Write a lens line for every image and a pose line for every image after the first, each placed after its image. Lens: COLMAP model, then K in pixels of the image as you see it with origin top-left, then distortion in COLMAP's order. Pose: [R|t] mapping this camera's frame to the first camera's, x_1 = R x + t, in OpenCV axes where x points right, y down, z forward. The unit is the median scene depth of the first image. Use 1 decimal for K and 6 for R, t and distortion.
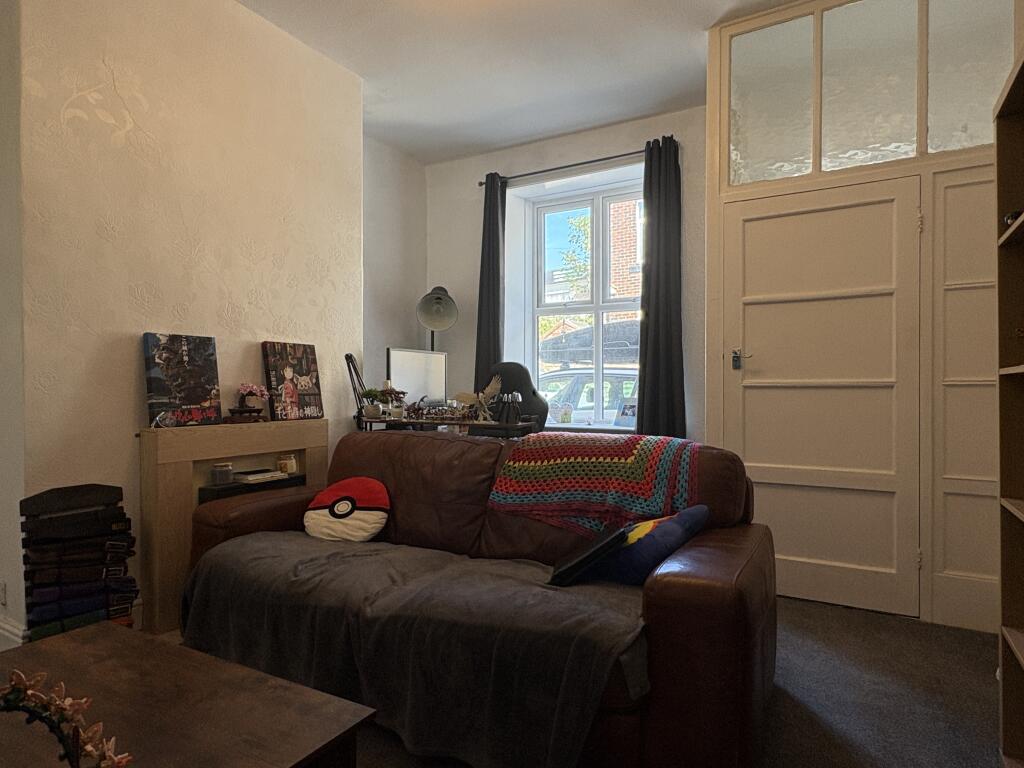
lens RADIAL K [[605.0, 0, 507.7], [0, 605.0, 385.2], [0, 0, 1]] dist [0.000521, 0.000104]
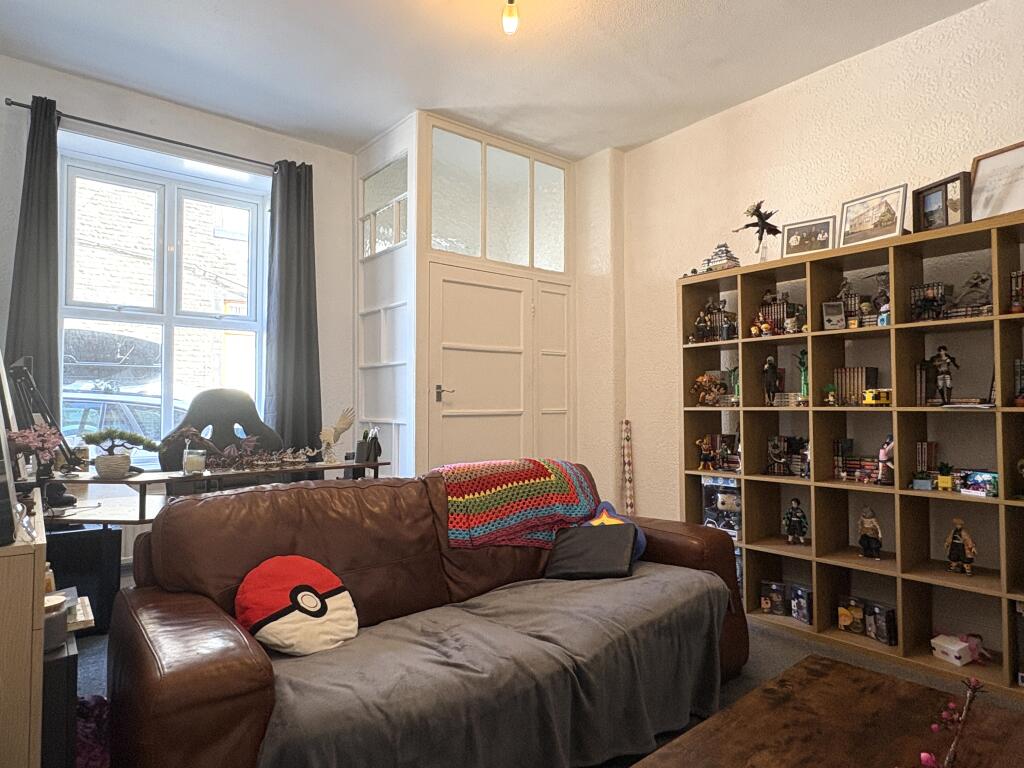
lens RADIAL K [[605.0, 0, 507.7], [0, 605.0, 385.2], [0, 0, 1]] dist [0.000521, 0.000104]
pose [[0.352656, 0.029482, 0.935288, -0.708505], [0.000695, 0.999495, -0.031768, -0.020446], [-0.935753, 0.011853, 0.352457, 0.449838]]
